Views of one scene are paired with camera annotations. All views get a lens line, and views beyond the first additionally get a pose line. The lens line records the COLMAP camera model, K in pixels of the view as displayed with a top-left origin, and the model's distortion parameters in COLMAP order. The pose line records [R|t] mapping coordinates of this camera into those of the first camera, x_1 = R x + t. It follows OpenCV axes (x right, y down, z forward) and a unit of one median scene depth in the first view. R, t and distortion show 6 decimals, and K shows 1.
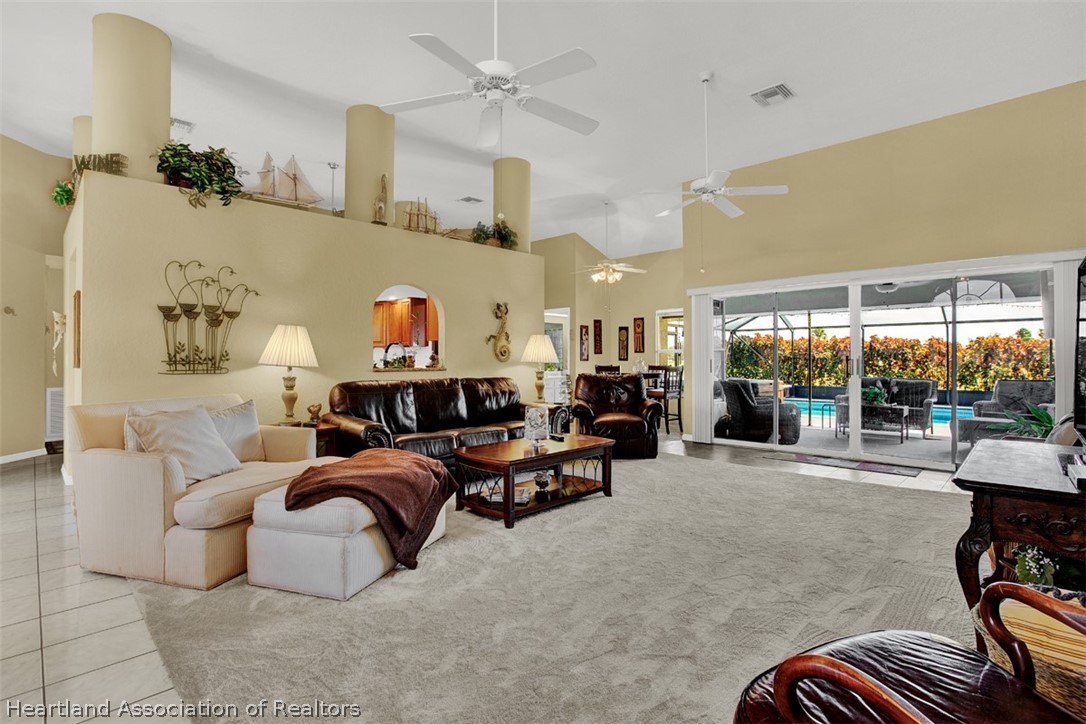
lens RADIAL K [[517.0, 0, 543.0], [0, 517.0, 362.0], [0, 0, 1]] dist [-0.051388, 0.022841]
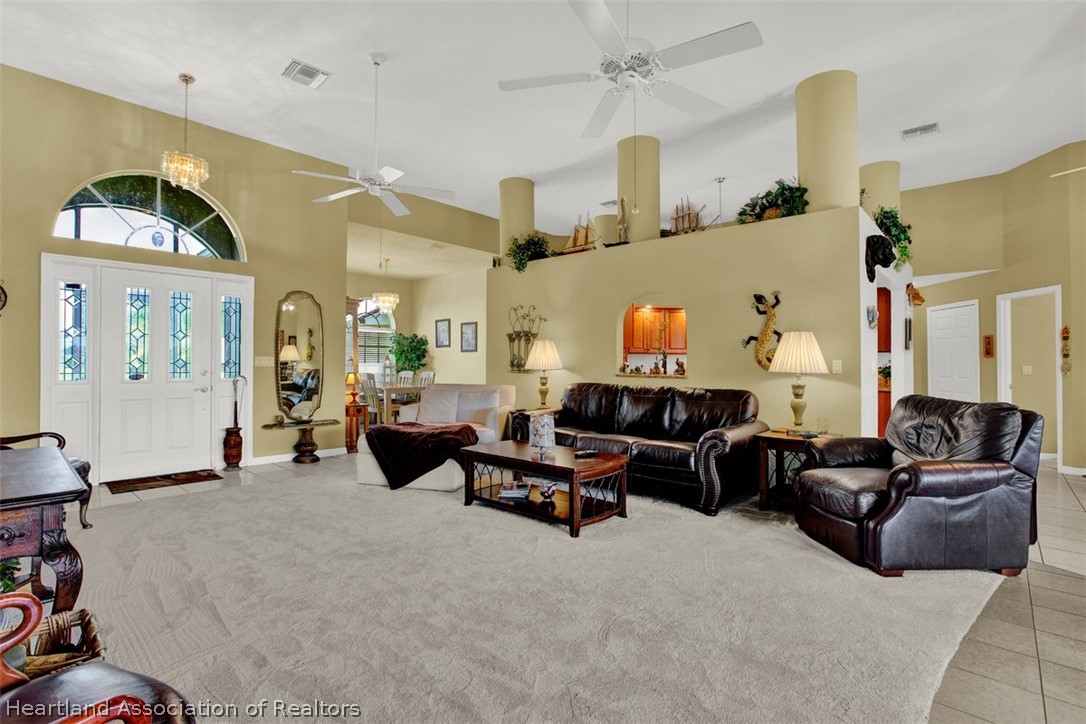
lens RADIAL K [[517.0, 0, 543.0], [0, 517.0, 362.0], [0, 0, 1]] dist [-0.051388, 0.022841]
pose [[0.043620, -0.002473, -0.999045, 0.663093], [-0.016474, 0.999859, -0.003194, -0.005222], [0.998912, 0.016598, 0.043573, 0.649493]]
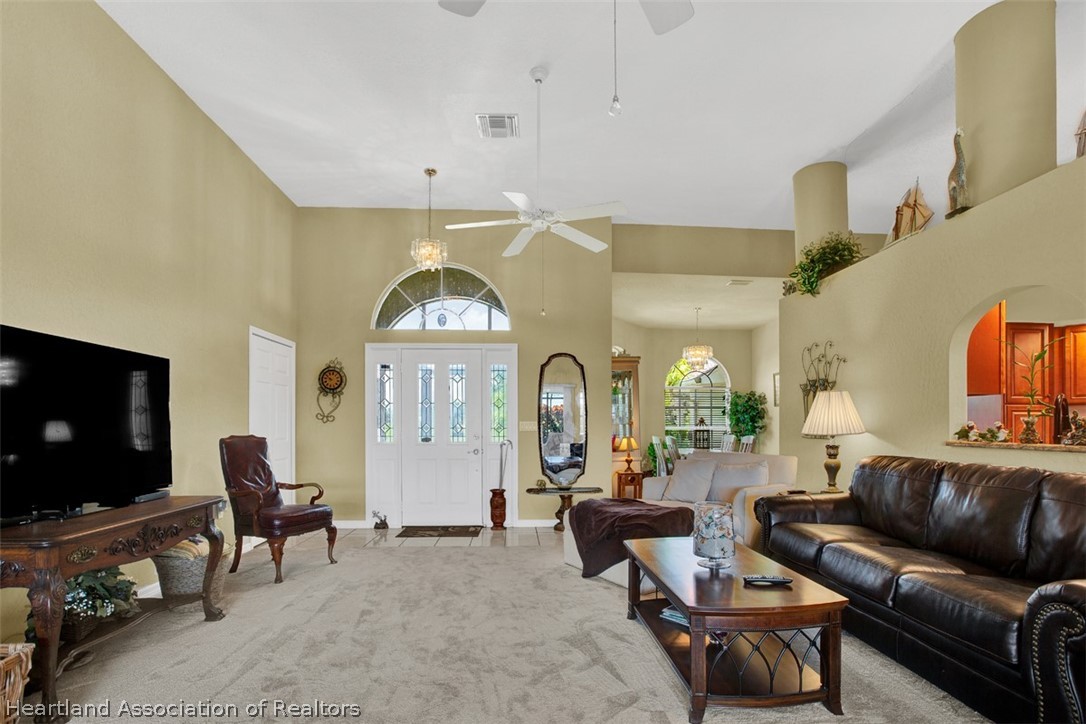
lens RADIAL K [[526.3, 0, 549.5], [0, 526.3, 425.9], [0, 0, 1]] dist [-0.072610, 0.032884]
pose [[-0.661718, 0.002413, -0.749749, 0.403734], [-0.004016, 0.999969, 0.006763, -0.007160], [0.749742, 0.007486, -0.661688, 0.863756]]
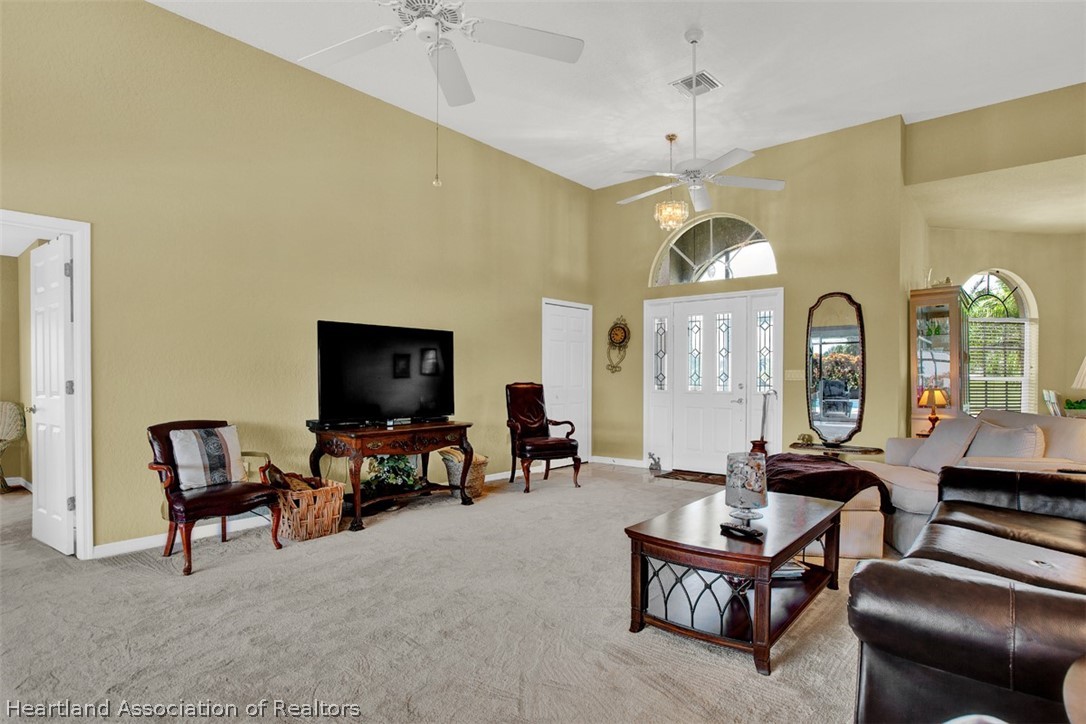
lens RADIAL K [[568.6, 0, 542.1], [0, 568.6, 377.9], [0, 0, 1]] dist [-0.050724, 0.000435]
pose [[-0.997767, 0.003009, -0.066724, 0.185315], [0.002274, 0.999936, 0.011089, -0.007304], [0.066753, 0.010913, -0.997710, 1.127956]]
